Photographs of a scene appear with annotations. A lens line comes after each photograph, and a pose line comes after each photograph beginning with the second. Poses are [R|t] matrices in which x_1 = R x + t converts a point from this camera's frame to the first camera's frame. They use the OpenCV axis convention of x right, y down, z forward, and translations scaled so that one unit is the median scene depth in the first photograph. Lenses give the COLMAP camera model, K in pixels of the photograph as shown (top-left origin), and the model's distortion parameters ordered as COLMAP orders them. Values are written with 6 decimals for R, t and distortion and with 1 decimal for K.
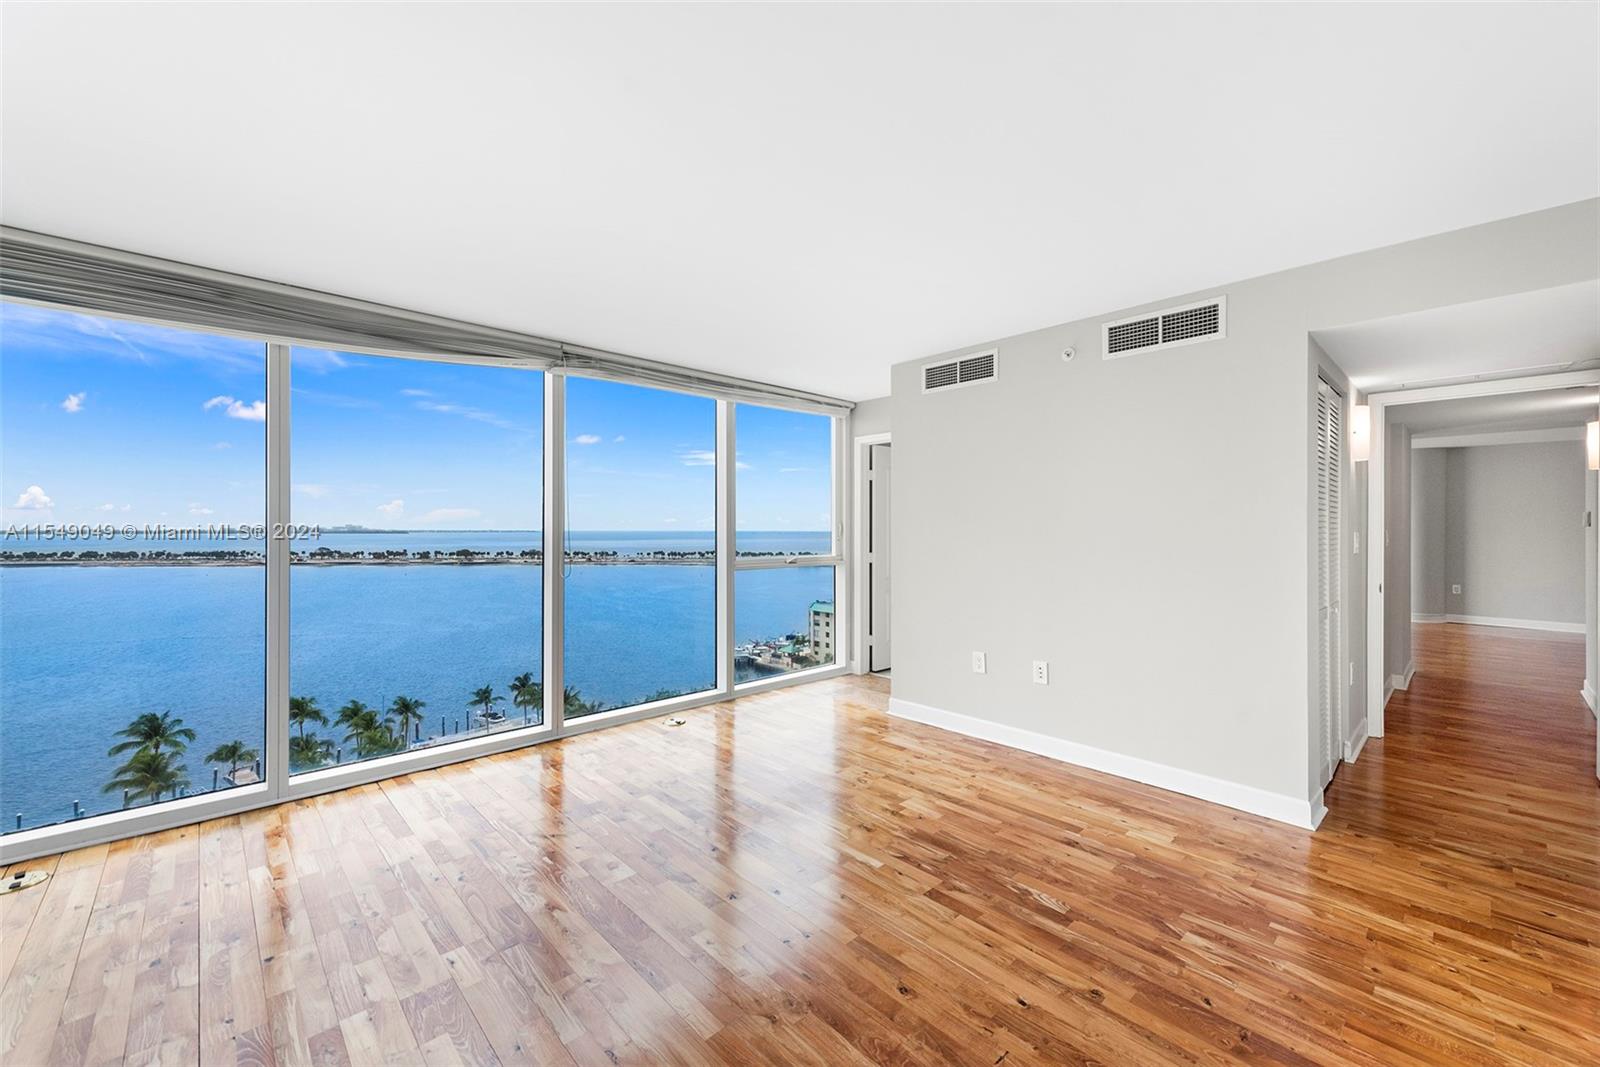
lens RADIAL K [[634.5, 0, 795.6], [0, 634.5, 530.9], [0, 0, 1]] dist [0.011315, -0.000724]
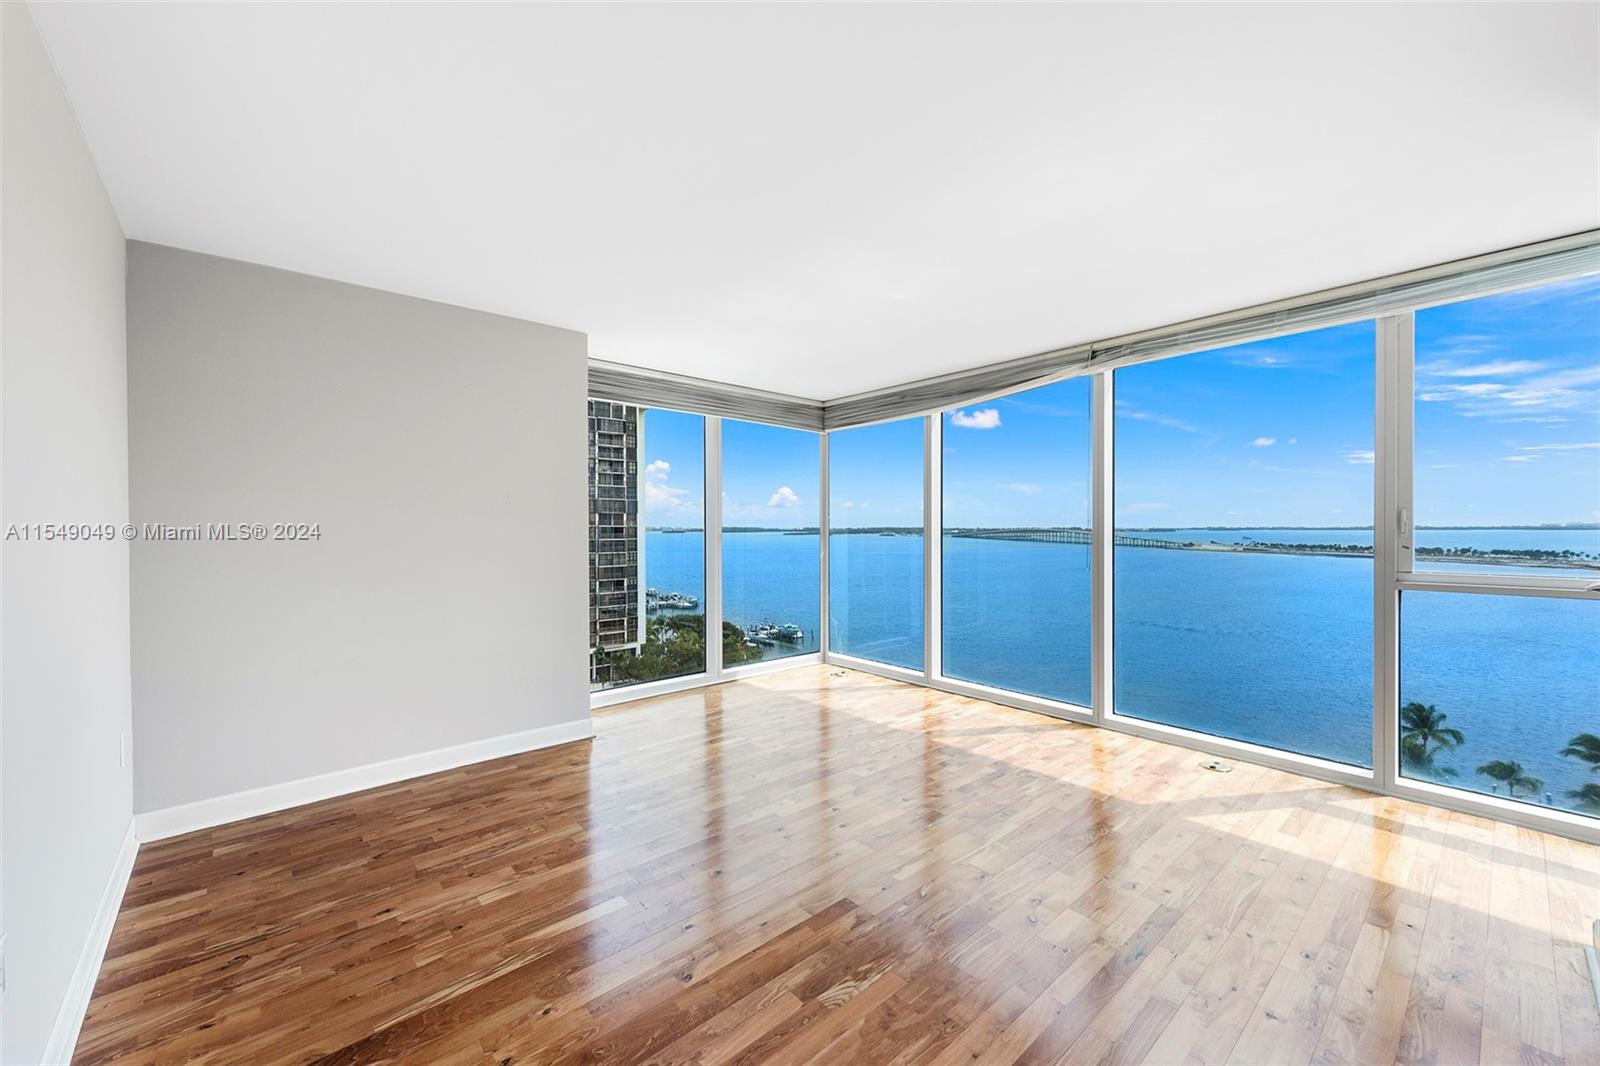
lens RADIAL K [[623.8, 0, 797.2], [0, 623.8, 532.8], [0, 0, 1]] dist [0.010997, -0.000544]
pose [[-0.028995, 0.007668, -0.999550, 0.101844], [0.001198, 0.999970, 0.007636, 0.000590], [0.999579, -0.000976, -0.029004, 0.084262]]
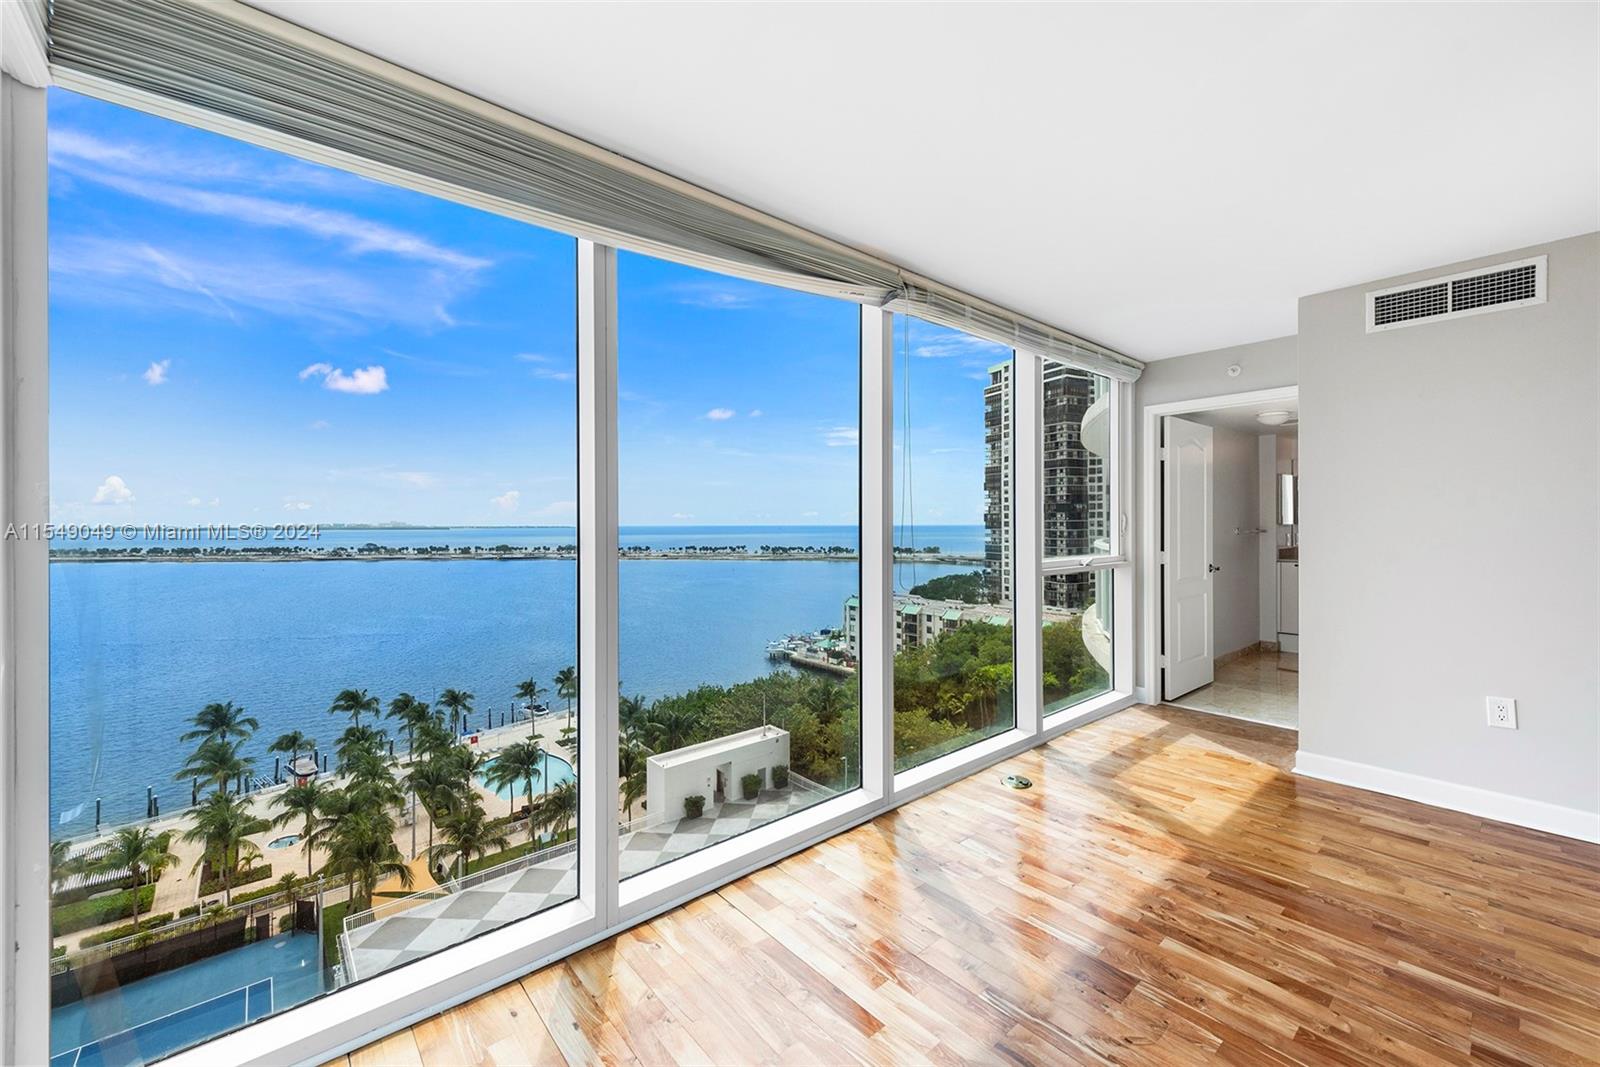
lens RADIAL K [[630.5, 0, 796.4], [0, 630.5, 527.5], [0, 0, 1]] dist [0.009659, -0.000086]
pose [[0.999041, -0.003867, -0.043605, -0.069430], [0.004002, 0.999988, 0.002995, 0.000063], [0.043593, -0.003167, 0.999044, 0.042228]]
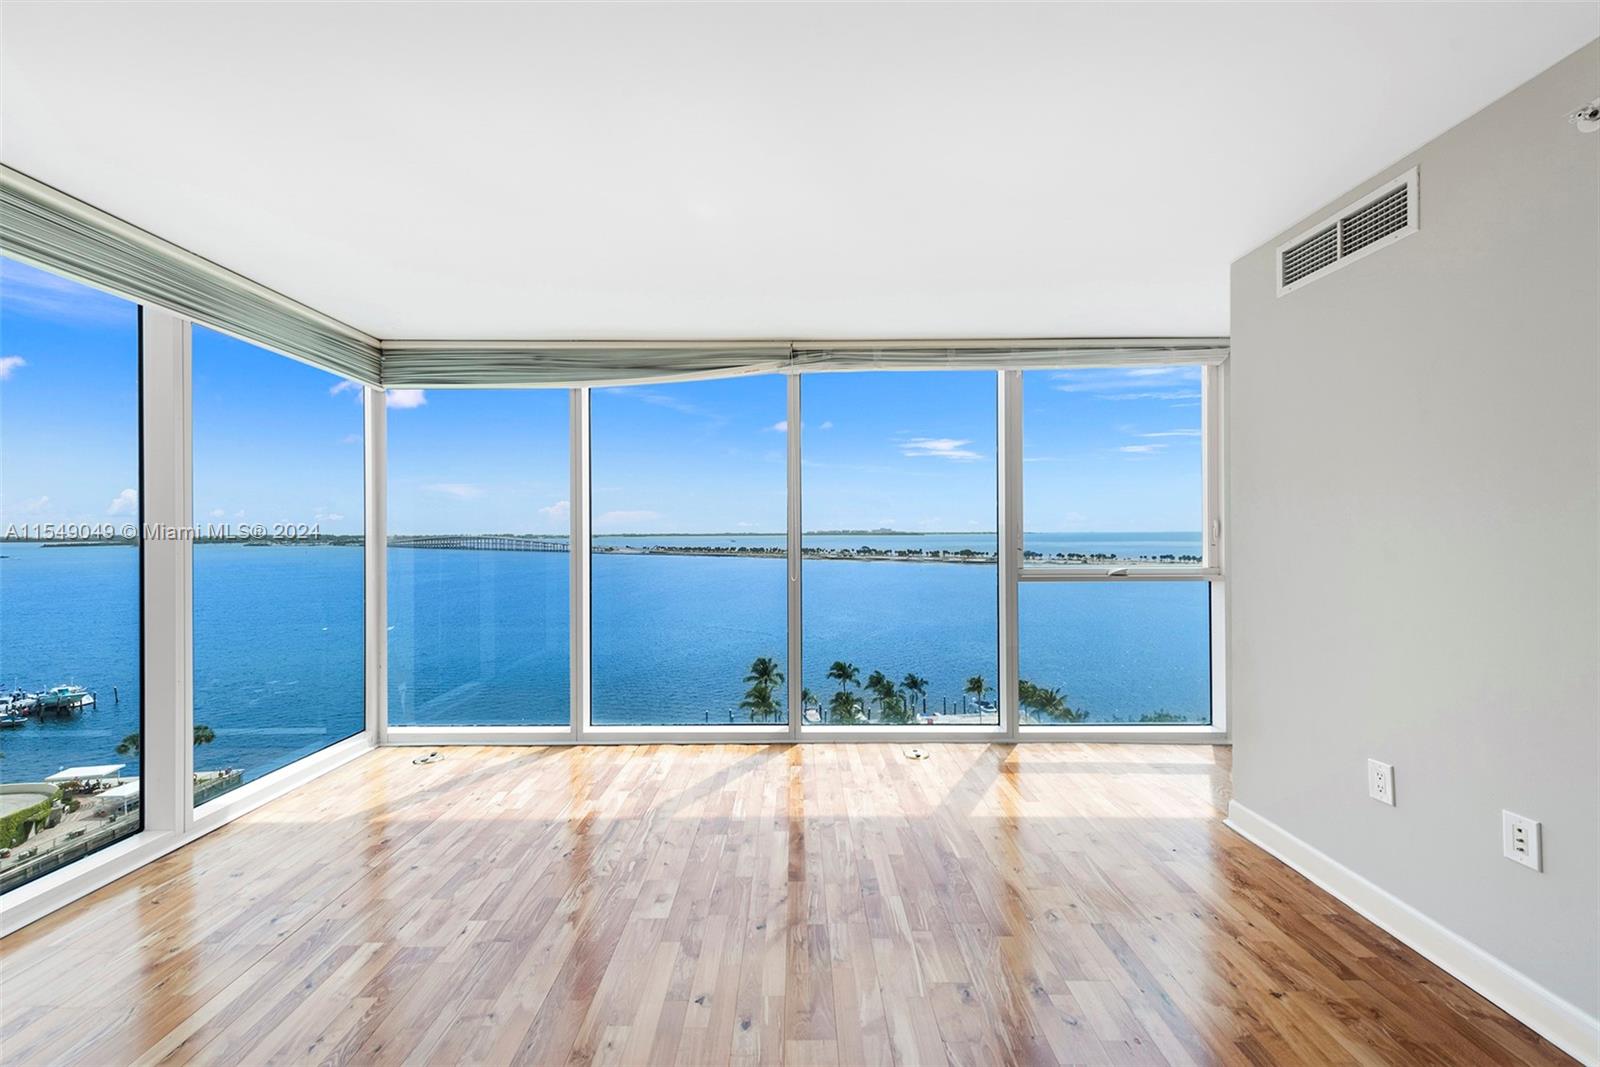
lens RADIAL K [[623.8, 0, 797.2], [0, 623.8, 533.3], [0, 0, 1]] dist [0.010997, -0.000544]
pose [[0.733387, -0.002656, -0.679806, 0.045053], [0.003527, 0.999994, -0.000102, 0.000225], [0.679802, -0.002323, 0.733392, 0.045436]]
